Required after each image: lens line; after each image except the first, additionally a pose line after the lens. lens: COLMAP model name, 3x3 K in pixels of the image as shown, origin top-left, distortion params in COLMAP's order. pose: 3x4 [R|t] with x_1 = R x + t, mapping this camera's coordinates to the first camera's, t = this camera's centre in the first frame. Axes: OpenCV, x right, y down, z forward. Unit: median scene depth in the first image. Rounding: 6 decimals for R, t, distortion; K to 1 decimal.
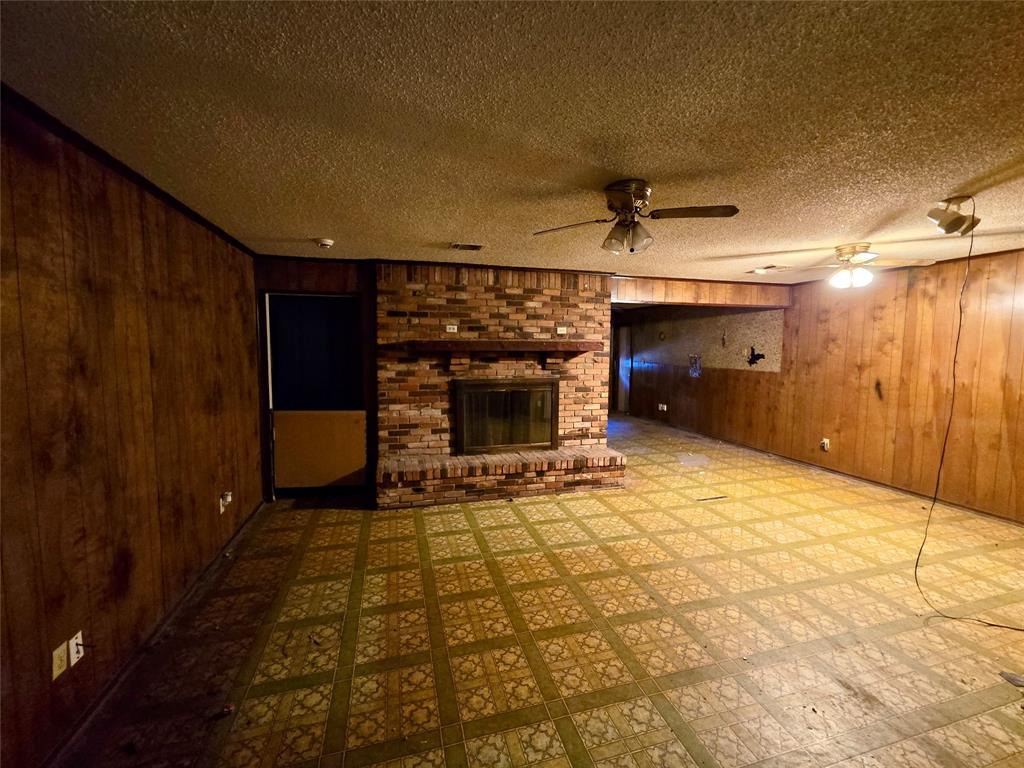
lens RADIAL K [[429.0, 0, 512.0], [0, 429.0, 384.0], [0, 0, 1]] dist [0.000093, 0.000154]
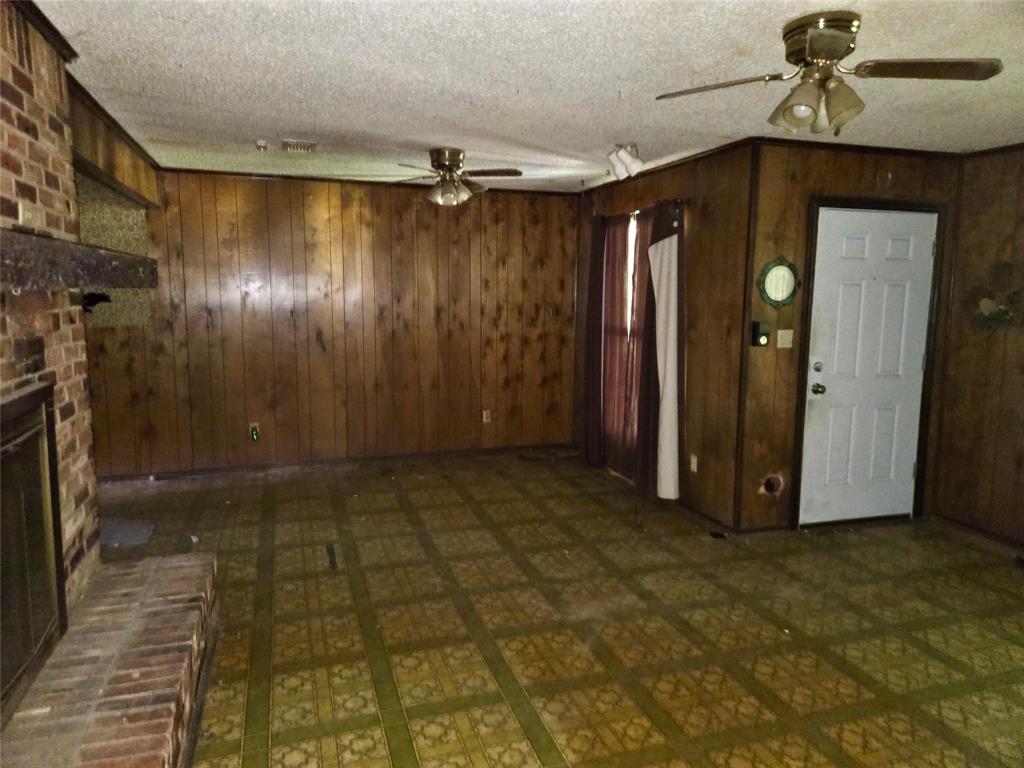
lens RADIAL K [[679.3, 0, 512.0], [0, 679.3, 384.0], [0, 0, 1]] dist [0.082215, -0.074540]
pose [[-0.051002, -0.140488, 0.988768, -0.385863], [0.076328, 0.986612, 0.144119, -0.062710], [-0.995778, 0.082821, -0.039596, 0.772629]]
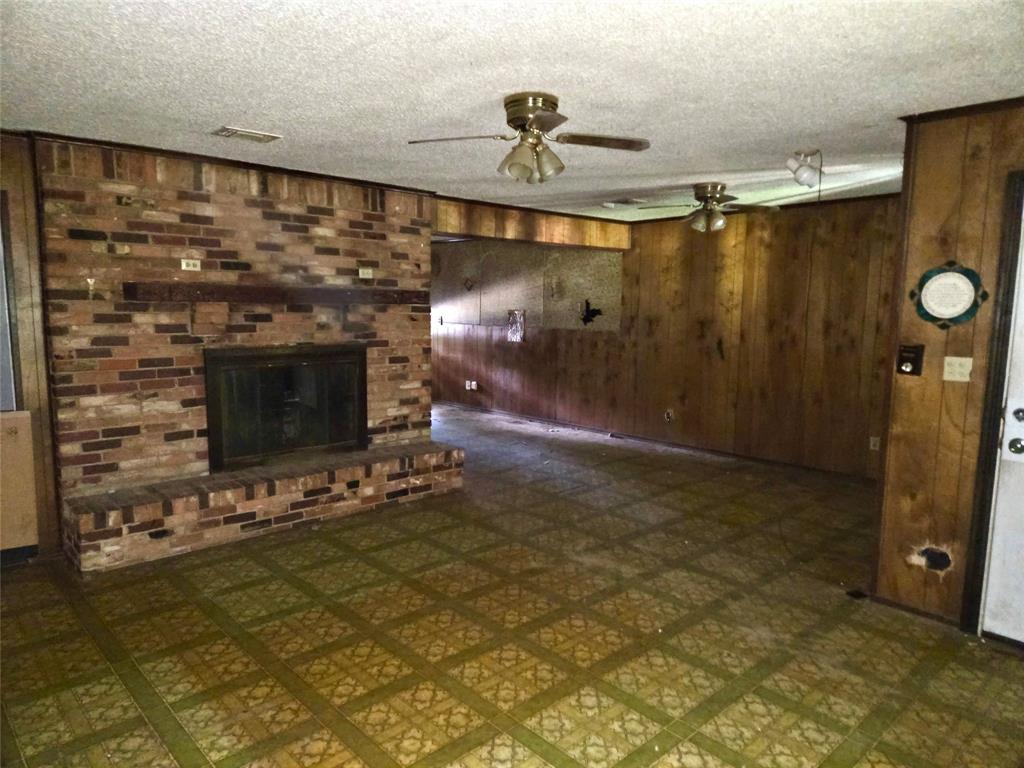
lens RADIAL K [[688.8, 0, 523.7], [0, 688.8, 398.1], [0, 0, 1]] dist [0.098601, -0.088472]
pose [[0.883572, -0.060352, 0.464389, -0.195882], [0.034442, 0.997350, 0.064085, 0.010106], [-0.467026, -0.040630, 0.883310, -0.093944]]
